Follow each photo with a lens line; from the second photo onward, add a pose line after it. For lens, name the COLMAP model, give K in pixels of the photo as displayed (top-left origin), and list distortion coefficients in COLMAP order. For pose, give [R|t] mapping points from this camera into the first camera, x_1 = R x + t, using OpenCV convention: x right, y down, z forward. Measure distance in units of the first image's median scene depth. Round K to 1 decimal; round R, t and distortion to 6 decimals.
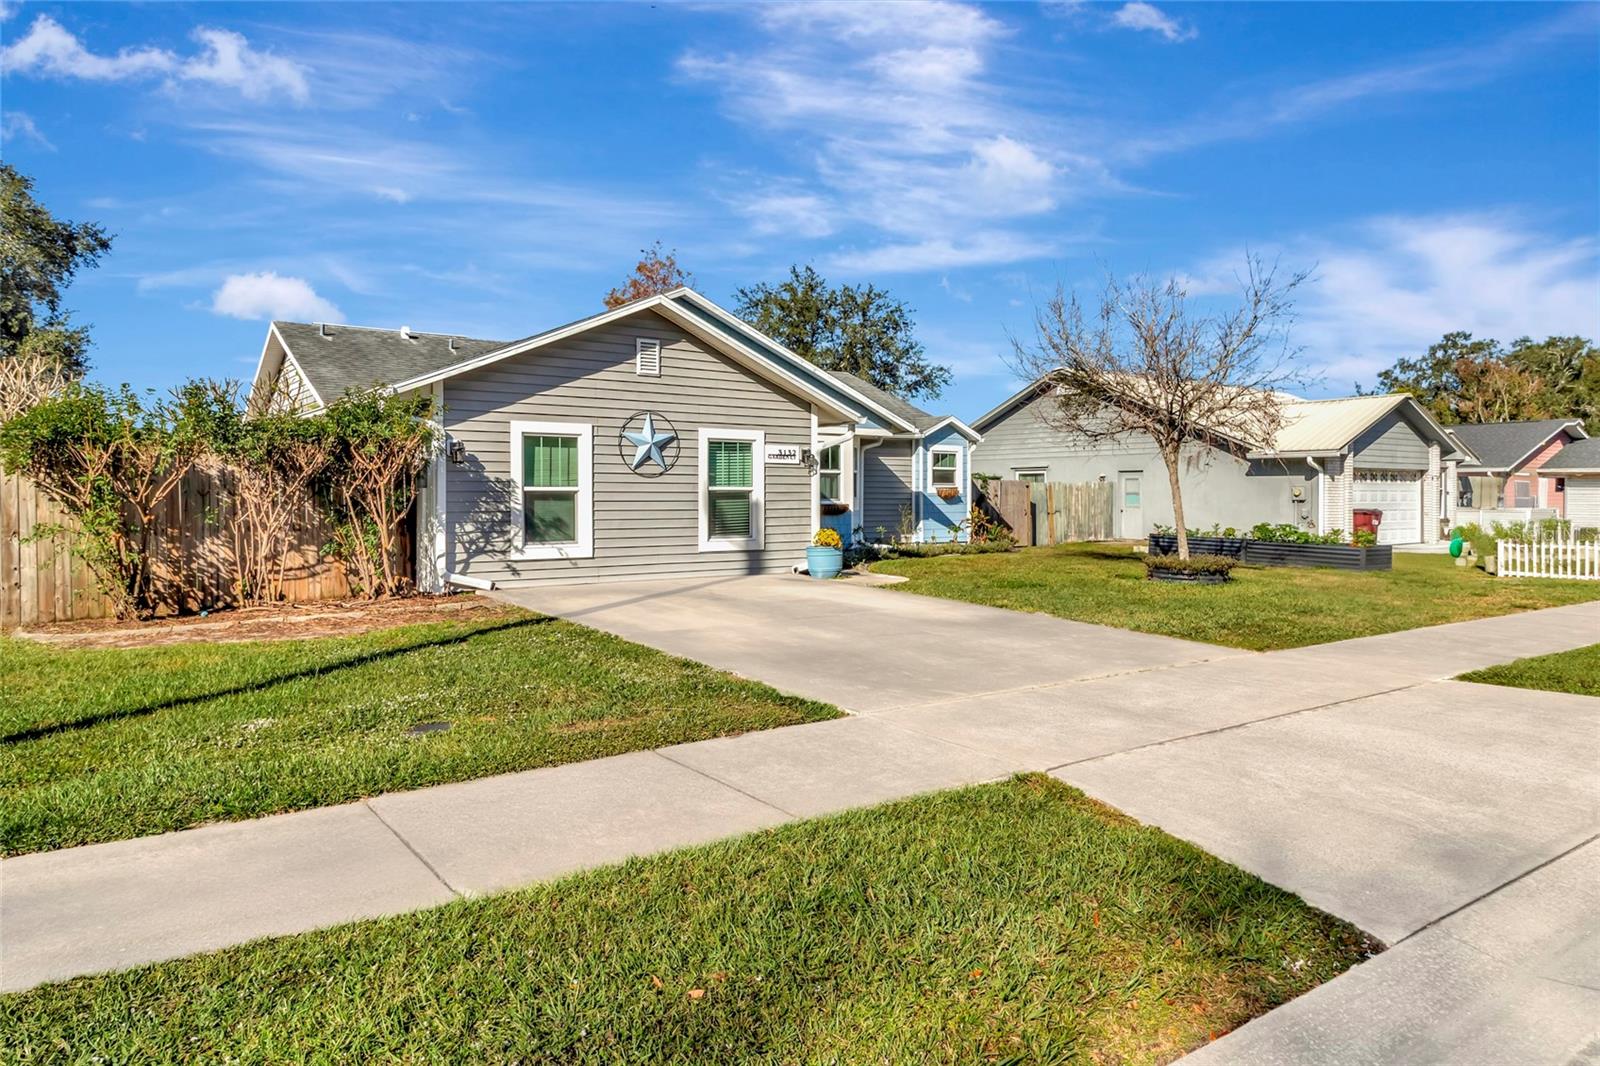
lens RADIAL K [[1040.9, 0, 805.4], [0, 1040.9, 528.2], [0, 0, 1]] dist [0.004626, -0.000091]
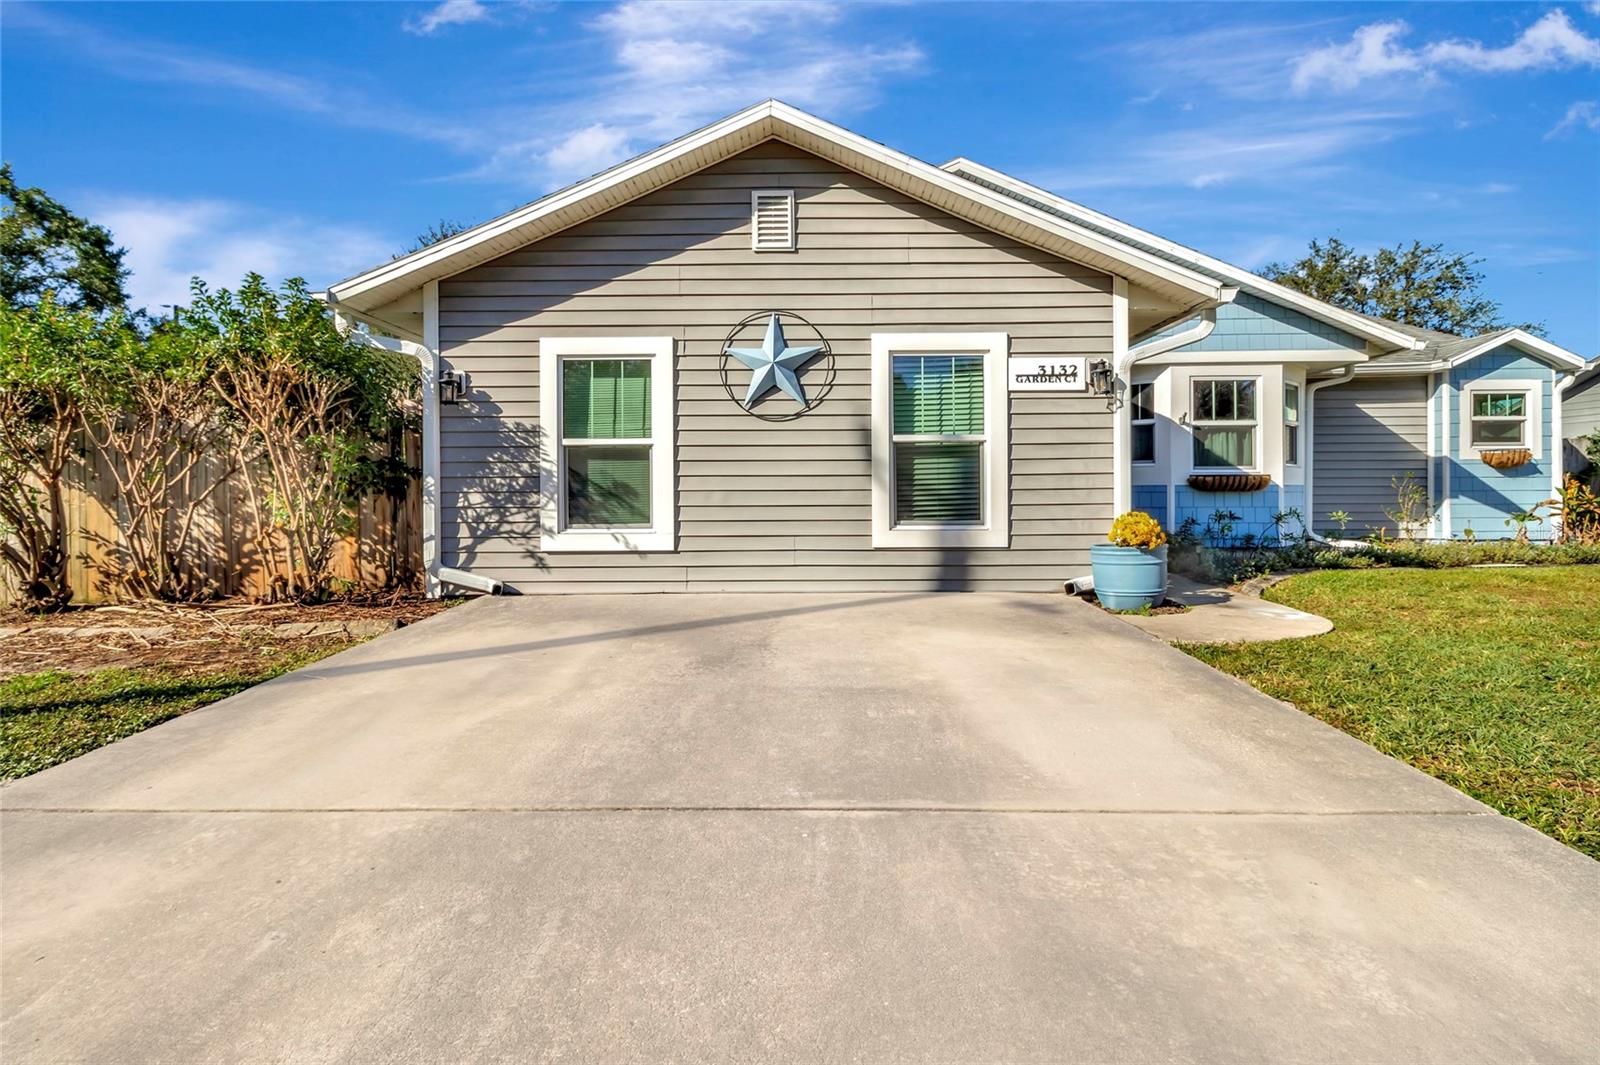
lens RADIAL K [[774.2, 0, 757.2], [0, 774.2, 499.9], [0, 0, 1]] dist [0.003995, 0.000392]
pose [[0.791993, 0.009803, -0.610452, 0.111440], [-0.016104, 0.999859, -0.004836, -0.000566], [0.610318, 0.013660, 0.792039, 0.614120]]
